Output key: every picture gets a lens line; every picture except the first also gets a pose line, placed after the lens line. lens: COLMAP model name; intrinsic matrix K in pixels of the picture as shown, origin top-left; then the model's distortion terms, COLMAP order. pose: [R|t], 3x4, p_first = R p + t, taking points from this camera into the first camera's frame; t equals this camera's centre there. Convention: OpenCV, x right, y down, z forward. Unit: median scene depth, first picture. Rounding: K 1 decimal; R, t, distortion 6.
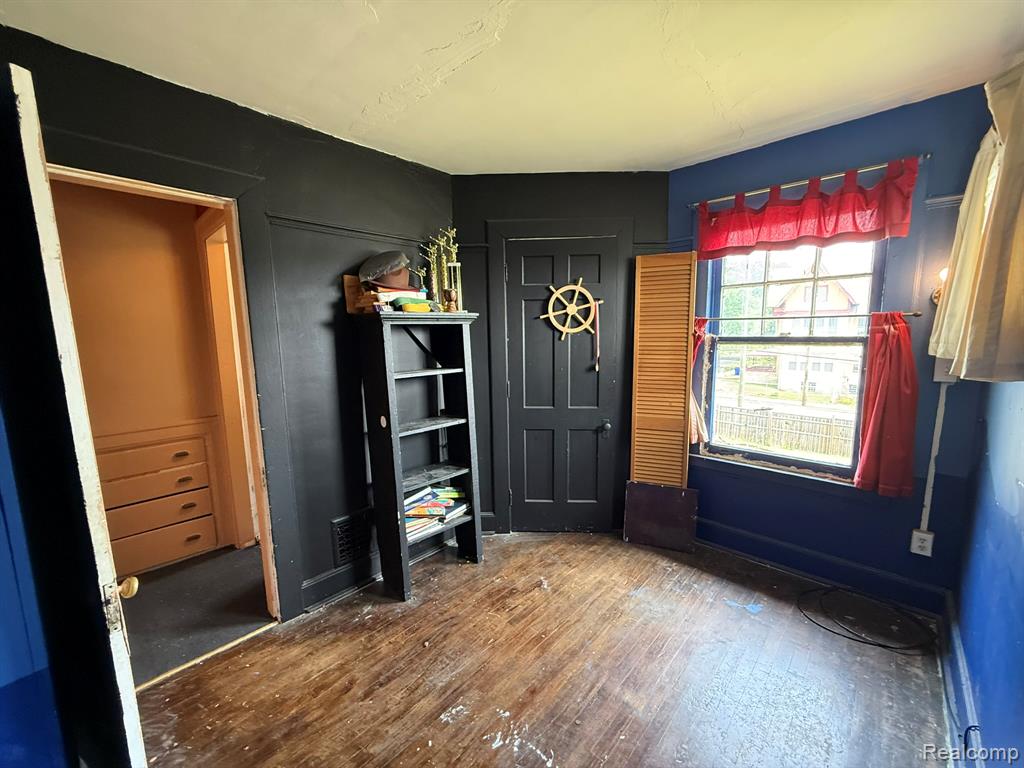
lens RADIAL K [[408.1, 0, 510.3], [0, 408.1, 385.3], [0, 0, 1]] dist [-0.001365, 0.000551]
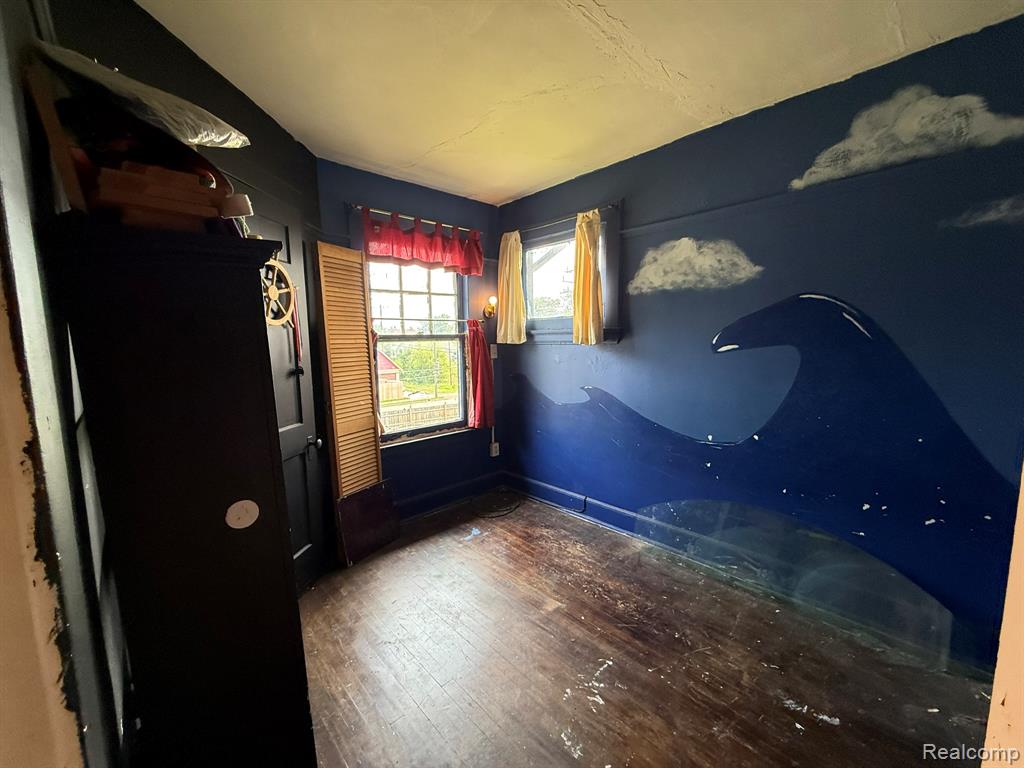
lens RADIAL K [[408.1, 0, 511.1], [0, 408.1, 388.2], [0, 0, 1]] dist [-0.001365, 0.000551]
pose [[0.069681, -0.106863, 0.991829, -0.621493], [0.147350, 0.984442, 0.095715, -0.033361], [-0.986627, 0.139476, 0.084343, 0.627773]]
